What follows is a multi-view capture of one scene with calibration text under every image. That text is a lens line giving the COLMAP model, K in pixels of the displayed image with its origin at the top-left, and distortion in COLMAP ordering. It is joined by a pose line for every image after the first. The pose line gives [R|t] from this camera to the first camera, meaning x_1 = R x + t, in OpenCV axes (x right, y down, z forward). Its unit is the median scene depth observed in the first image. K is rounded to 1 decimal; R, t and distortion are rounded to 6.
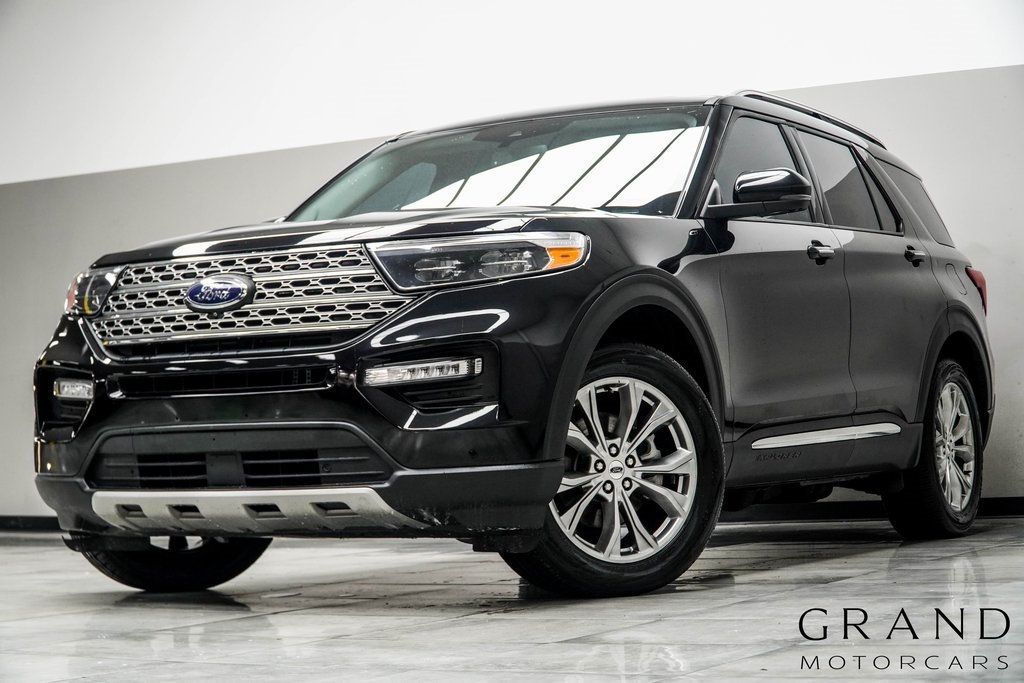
lens RADIAL K [[2036.1, 0, 519.2], [0, 2036.1, 342.9], [0, 0, 1]] dist [-0.179674, 0.000000]
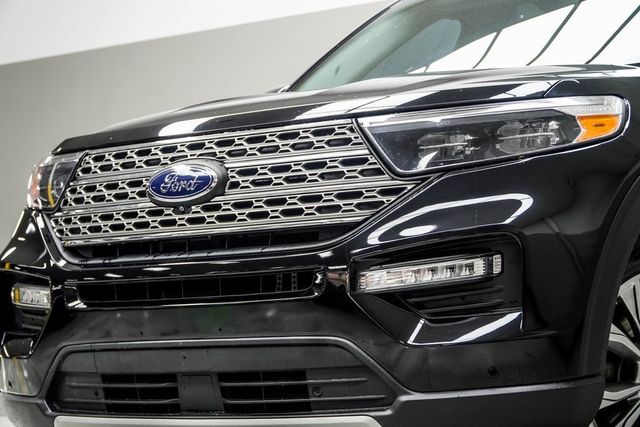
lens RADIAL K [[1940.2, 0, 333.3], [0, 1940.2, 177.5], [0, 0, 1]] dist [-0.573998, 0.000000]
pose [[0.991486, -0.030641, -0.126558, 0.013120], [0.029482, 0.999505, -0.011021, -0.016226], [0.126833, 0.007196, 0.991898, 0.217577]]
